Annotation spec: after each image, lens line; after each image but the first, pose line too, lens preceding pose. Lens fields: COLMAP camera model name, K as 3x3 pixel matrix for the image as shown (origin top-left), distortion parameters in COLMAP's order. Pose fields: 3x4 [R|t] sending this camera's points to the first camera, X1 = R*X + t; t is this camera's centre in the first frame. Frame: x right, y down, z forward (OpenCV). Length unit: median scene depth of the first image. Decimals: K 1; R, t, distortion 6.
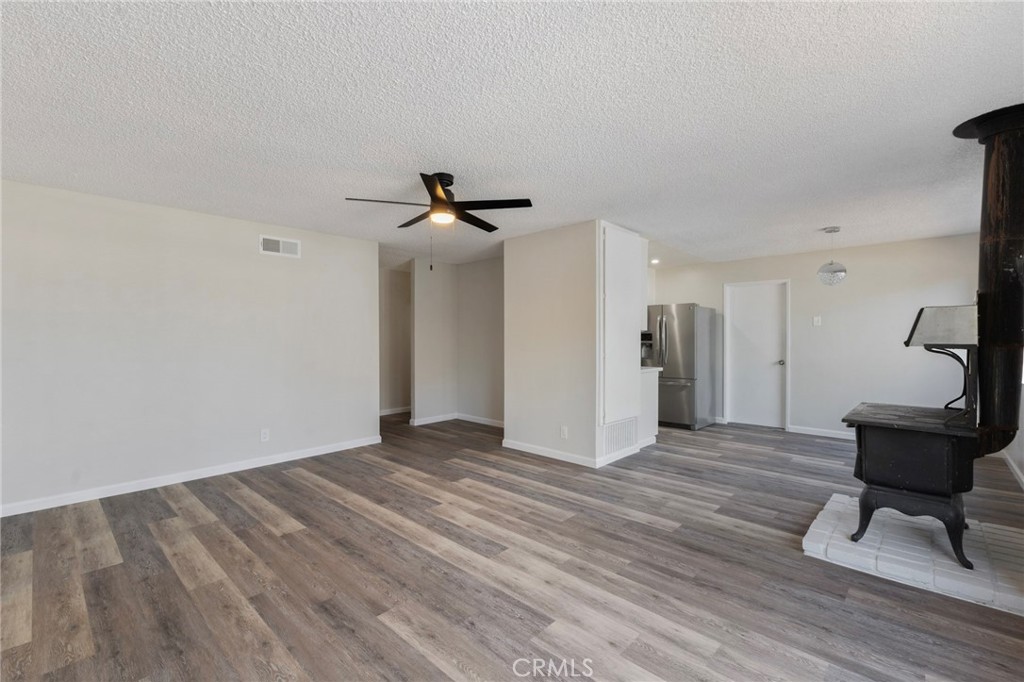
lens RADIAL K [[442.1, 0, 508.2], [0, 442.1, 346.0], [0, 0, 1]] dist [0.013194, -0.003033]
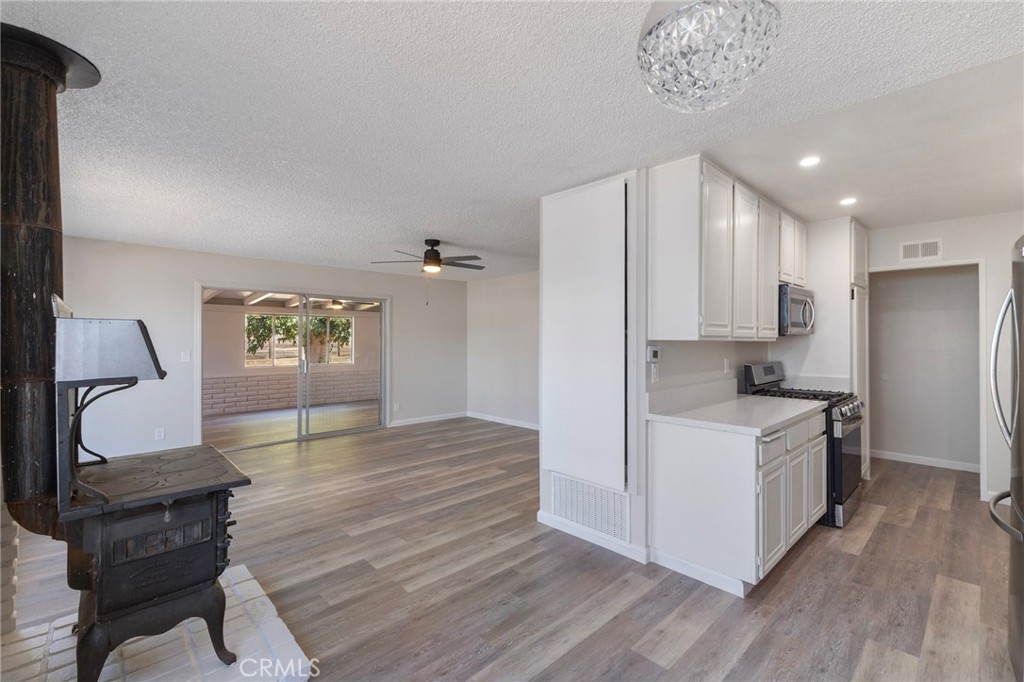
lens RADIAL K [[442.1, 0, 508.5], [0, 442.1, 335.7], [0, 0, 1]] dist [0.013194, -0.003033]
pose [[-0.053805, -0.009268, -0.998508, 1.349611], [-0.012263, 0.999888, -0.008620, -0.054360], [0.998476, 0.011781, -0.053913, 1.362898]]
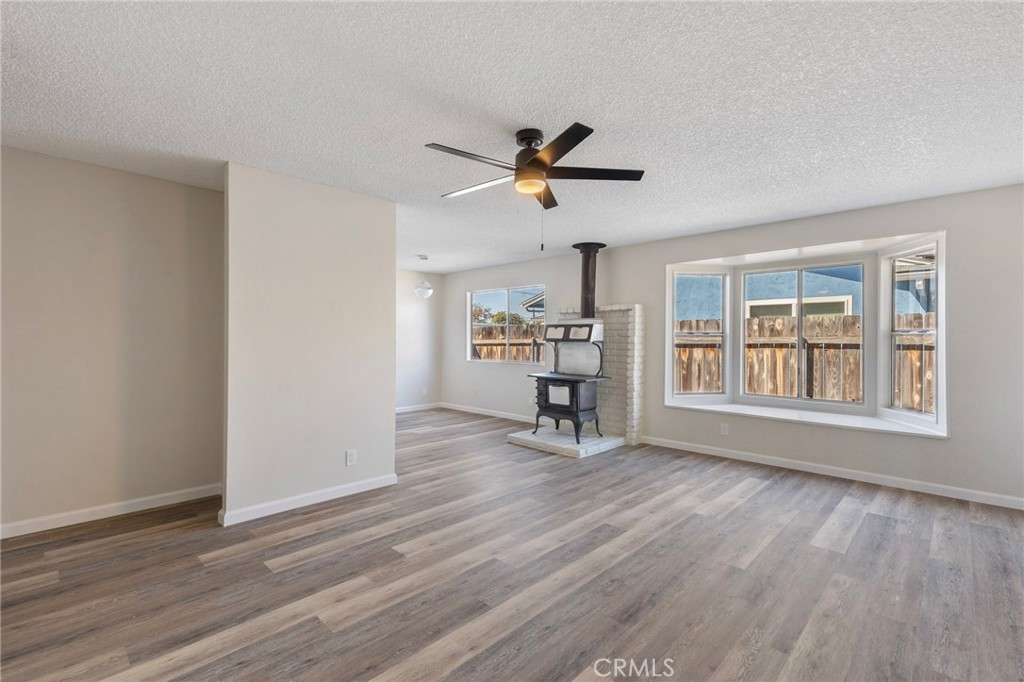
lens RADIAL K [[462.7, 0, 516.3], [0, 462.7, 343.1], [0, 0, 1]] dist [0.008711, -0.001531]
pose [[0.003203, -0.007411, 0.999967, -1.003282], [0.011215, 0.999910, 0.007375, -0.010881], [-0.999932, 0.011191, 0.003286, 1.040861]]
